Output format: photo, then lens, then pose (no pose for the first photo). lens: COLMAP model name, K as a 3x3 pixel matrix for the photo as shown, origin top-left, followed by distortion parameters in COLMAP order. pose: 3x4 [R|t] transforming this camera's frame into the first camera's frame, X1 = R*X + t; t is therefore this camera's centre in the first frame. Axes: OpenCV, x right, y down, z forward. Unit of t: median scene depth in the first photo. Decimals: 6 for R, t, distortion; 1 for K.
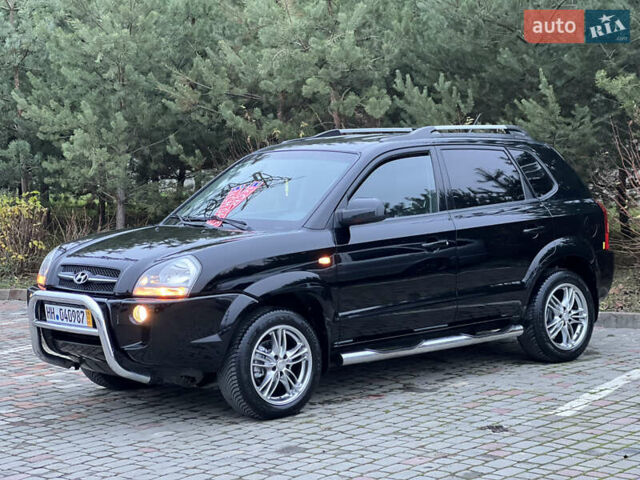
lens RADIAL K [[1419.4, 0, 325.6], [0, 1419.4, 233.2], [0, 0, 1]] dist [0.271231, 0.000000]
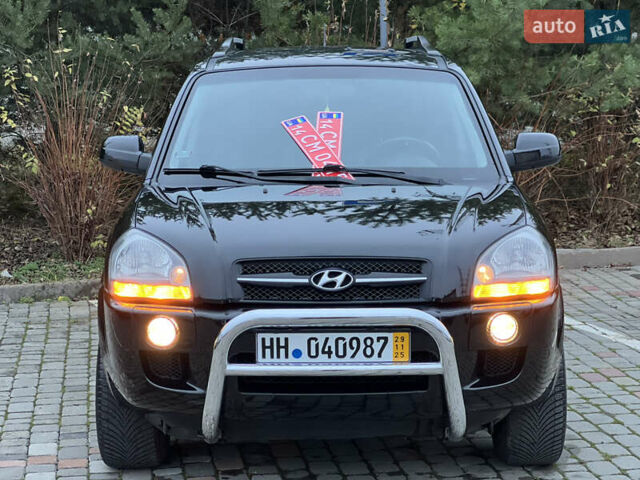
lens RADIAL K [[1419.4, 0, 322.1], [0, 1419.4, 223.7], [0, 0, 1]] dist [0.271231, 0.000000]
pose [[0.657704, -0.066869, 0.750302, -0.582445], [0.039156, 0.997740, 0.054598, -0.021918], [-0.752258, -0.006531, 0.658836, 0.611316]]
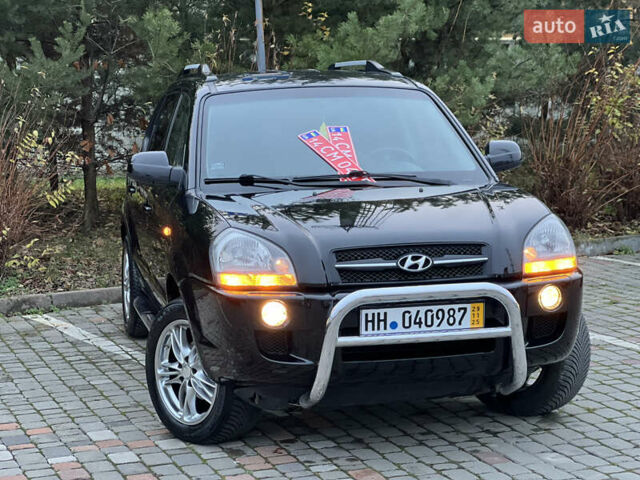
lens RADIAL K [[1419.4, 0, 330.1], [0, 1419.4, 232.4], [0, 0, 1]] dist [0.271231, 0.000000]
pose [[0.472760, -0.078481, 0.877690, -0.763059], [0.067855, 0.996311, 0.052539, -0.021174], [-0.878575, 0.034717, 0.476341, 0.692340]]
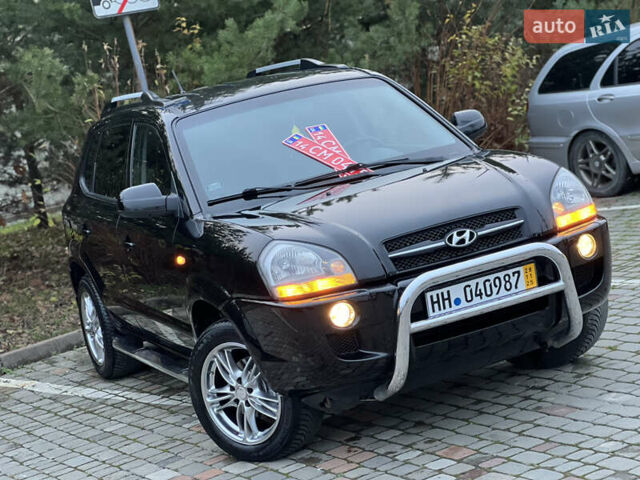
lens RADIAL K [[1419.4, 0, 332.1], [0, 1419.4, 229.2], [0, 0, 1]] dist [0.271231, 0.000000]
pose [[0.308416, -0.153972, 0.938708, -0.817562], [0.253608, 0.964406, 0.074863, -0.039737], [-0.916822, 0.214975, 0.336486, 0.800896]]
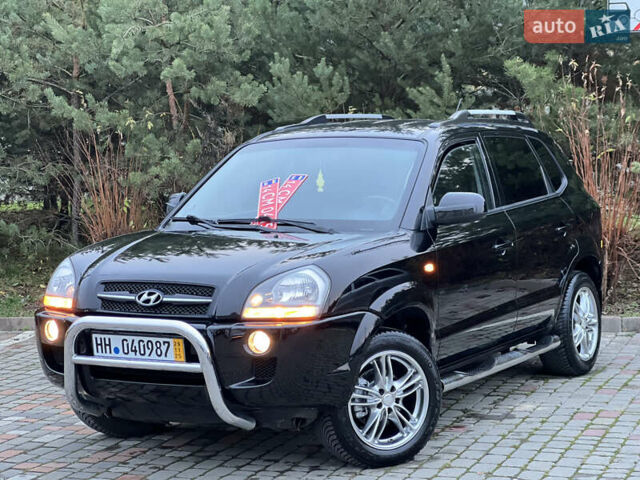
lens RADIAL K [[1419.4, 0, 309.8], [0, 1419.4, 220.9], [0, 0, 1]] dist [0.271231, 0.000000]
pose [[0.949060, -0.015472, 0.314716, -0.321324], [0.019344, 0.999771, -0.009184, -0.001815], [-0.314502, 0.014804, 0.949141, 0.233958]]
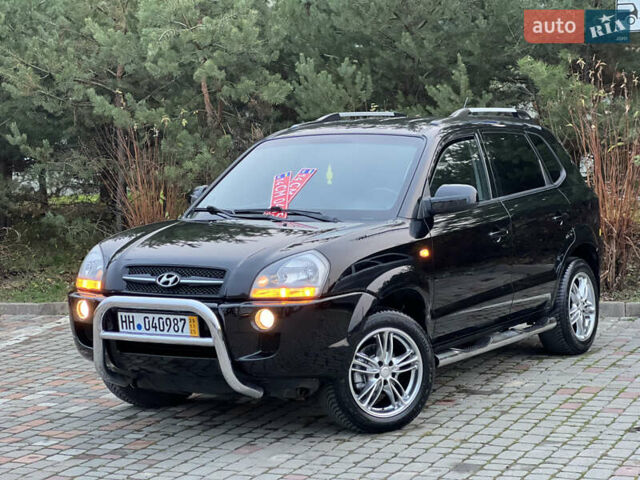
lens RADIAL K [[1419.4, 0, 307.0], [0, 1419.4, 204.1], [0, 0, 1]] dist [0.271231, 0.000000]
pose [[0.960883, -0.015555, 0.276519, -0.318238], [0.020911, 0.999646, -0.016432, 0.001173], [-0.276166, 0.021571, 0.960868, 0.146679]]
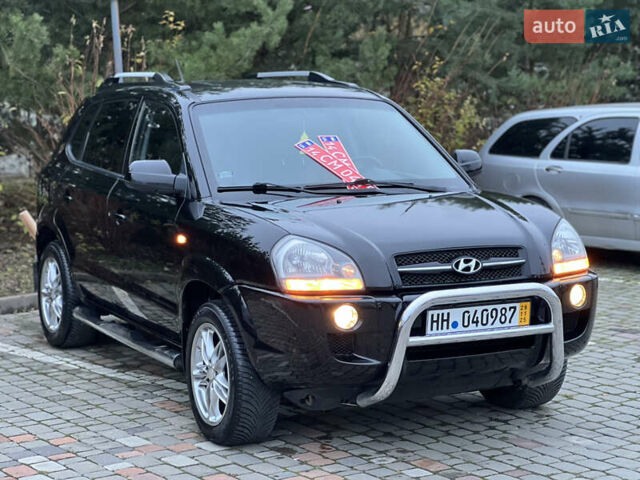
lens RADIAL K [[1419.4, 0, 318.2], [0, 1419.4, 237.8], [0, 0, 1]] dist [0.271231, 0.000000]
pose [[0.252077, -0.082346, 0.964197, -0.860655], [0.066191, 0.995507, 0.067715, -0.035771], [-0.965441, 0.046751, 0.256395, 0.862763]]
